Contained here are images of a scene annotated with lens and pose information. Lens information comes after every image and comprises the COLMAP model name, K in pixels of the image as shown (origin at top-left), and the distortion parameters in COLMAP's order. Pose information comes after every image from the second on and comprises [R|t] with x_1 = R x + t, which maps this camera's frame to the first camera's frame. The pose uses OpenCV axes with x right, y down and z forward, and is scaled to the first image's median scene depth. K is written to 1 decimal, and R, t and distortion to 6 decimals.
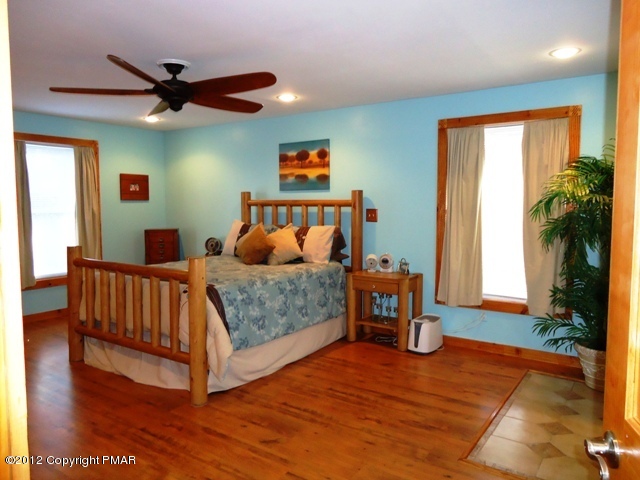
lens RADIAL K [[466.3, 0, 322.0], [0, 466.3, 240.8], [0, 0, 1]] dist [0.006045, 0.000321]
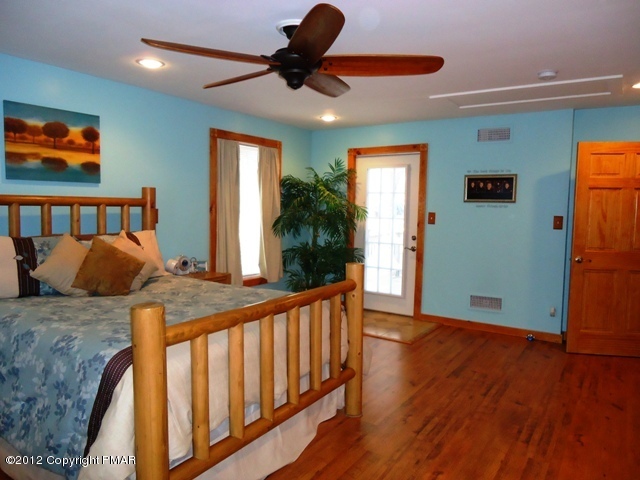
lens RADIAL K [[466.3, 0, 322.4], [0, 466.3, 239.9], [0, 0, 1]] dist [0.006045, 0.000321]
pose [[-0.020674, -0.079994, 0.996581, -0.761127], [0.059951, 0.994901, 0.081103, -0.060387], [-0.997987, 0.061422, -0.015773, 0.669453]]
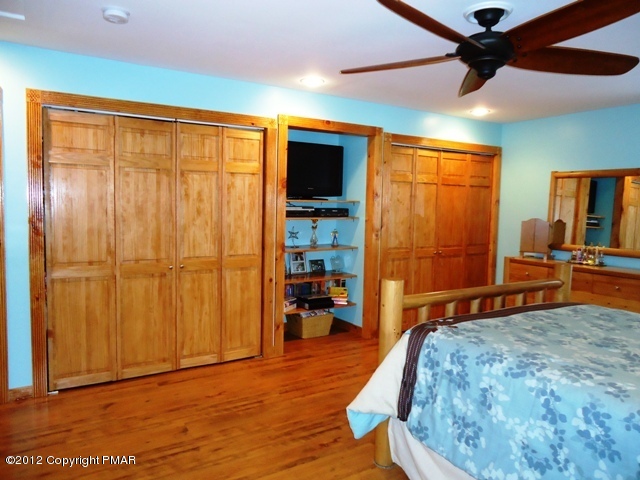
lens RADIAL K [[466.3, 0, 320.0], [0, 466.3, 240.9], [0, 0, 1]] dist [0.006045, 0.000321]
pose [[-0.406104, 0.064657, -0.911537, 0.303552], [-0.095379, 0.989047, 0.112648, -0.065008], [0.908836, 0.132689, -0.395489, 0.736654]]
